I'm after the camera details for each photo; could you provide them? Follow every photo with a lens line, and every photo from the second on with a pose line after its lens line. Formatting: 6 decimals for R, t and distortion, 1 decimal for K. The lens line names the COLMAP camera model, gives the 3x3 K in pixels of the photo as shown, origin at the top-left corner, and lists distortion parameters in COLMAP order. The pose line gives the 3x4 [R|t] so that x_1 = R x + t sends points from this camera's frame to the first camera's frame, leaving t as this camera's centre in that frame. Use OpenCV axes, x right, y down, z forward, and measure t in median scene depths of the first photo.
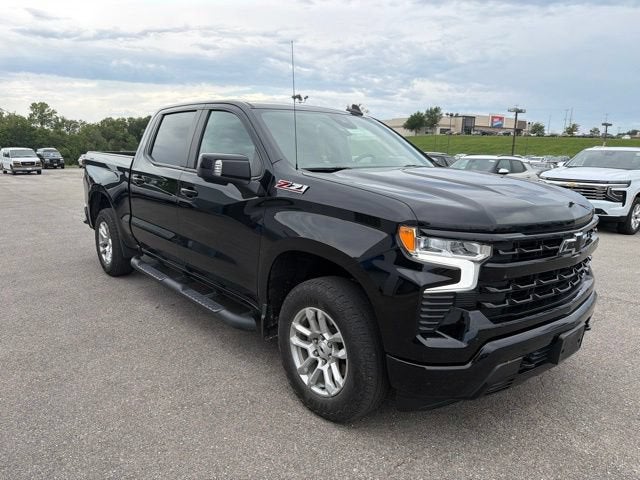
lens RADIAL K [[459.6, 0, 320.2], [0, 459.6, 239.7], [0, 0, 1]] dist [0.038254, -0.046435]
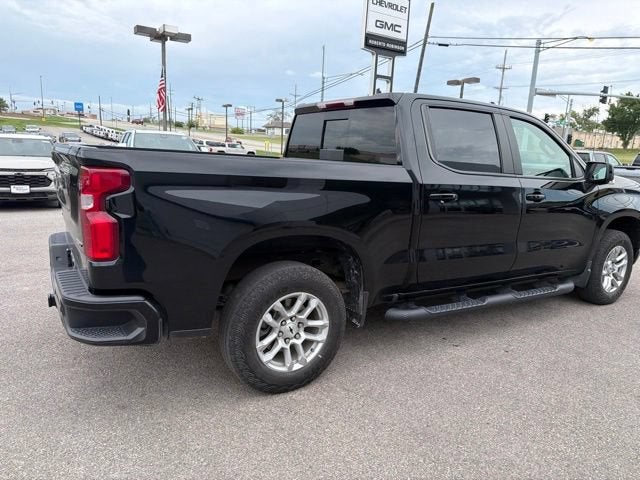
lens RADIAL K [[459.6, 0, 326.1], [0, 459.6, 245.4], [0, 0, 1]] dist [0.038254, -0.046435]
pose [[0.145070, -0.218039, 0.965098, -1.194980], [0.144459, 0.969631, 0.197348, -0.235213], [-0.978819, 0.110788, 0.172162, 1.111920]]
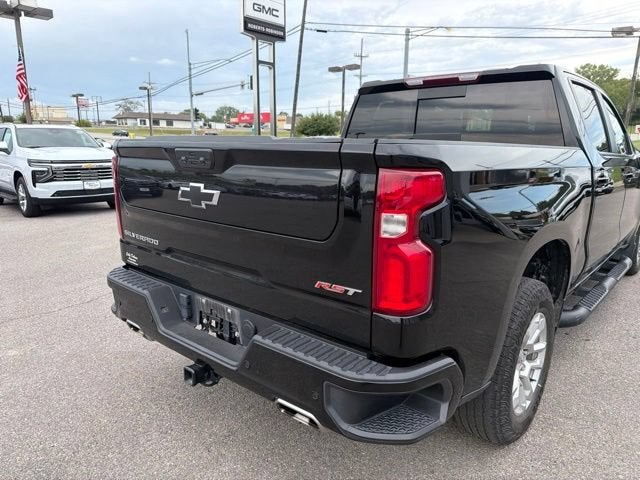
lens RADIAL K [[460.8, 0, 324.4], [0, 460.8, 242.8], [0, 0, 1]] dist [0.019360, -0.016497]
pose [[-0.148902, -0.235167, 0.960482, -1.032704], [0.177812, 0.949110, 0.259949, -0.299430], [-0.972734, 0.209492, -0.099509, 1.534853]]
